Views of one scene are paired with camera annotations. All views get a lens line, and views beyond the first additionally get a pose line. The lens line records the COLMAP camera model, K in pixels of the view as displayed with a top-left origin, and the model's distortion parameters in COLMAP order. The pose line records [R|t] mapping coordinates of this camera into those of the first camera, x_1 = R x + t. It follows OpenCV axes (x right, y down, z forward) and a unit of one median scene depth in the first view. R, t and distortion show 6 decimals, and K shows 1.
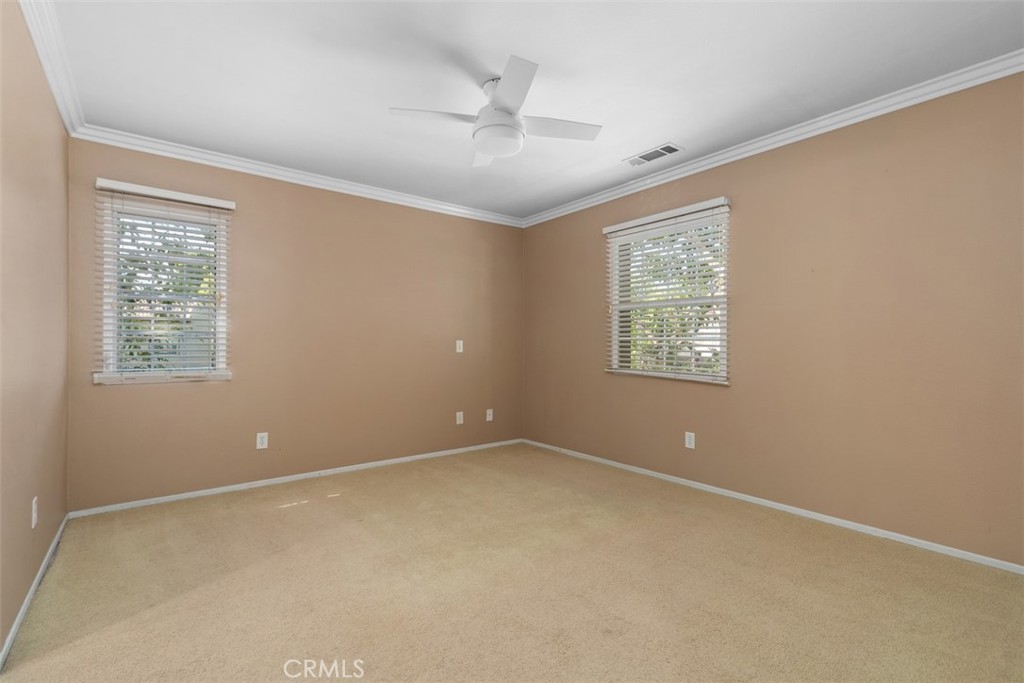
lens RADIAL K [[468.9, 0, 507.6], [0, 468.9, 344.6], [0, 0, 1]] dist [0.004118, -0.000177]
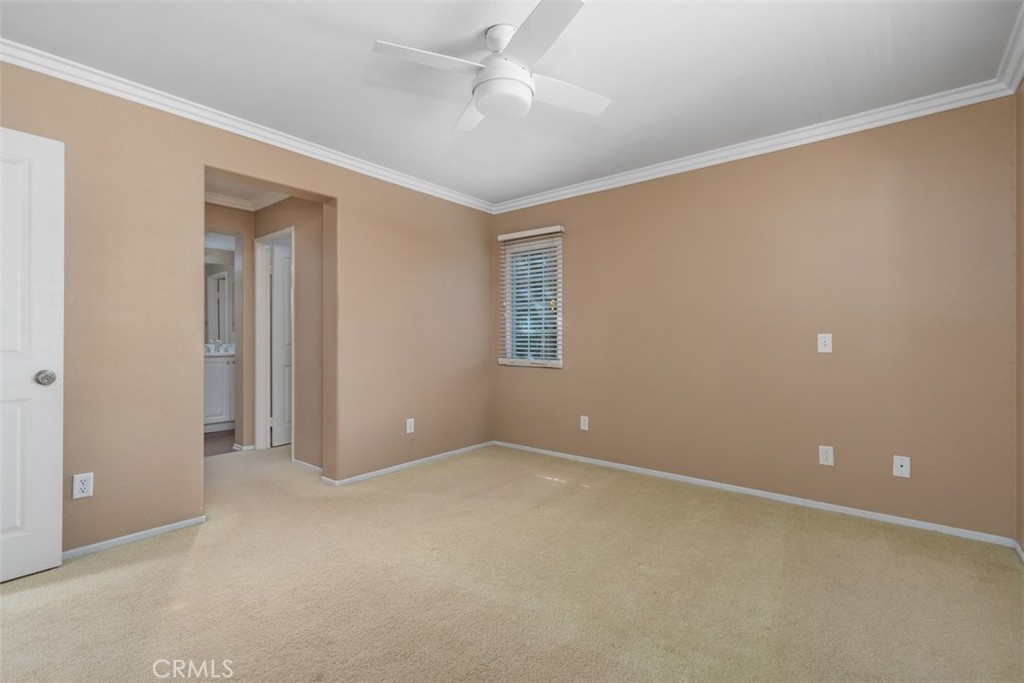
lens RADIAL K [[468.9, 0, 510.7], [0, 468.9, 338.8], [0, 0, 1]] dist [0.004118, -0.000177]
pose [[0.202604, 0.001138, -0.979260, 0.600415], [0.002369, 0.999996, 0.001652, -0.006351], [0.979258, -0.002655, 0.202601, 0.613913]]
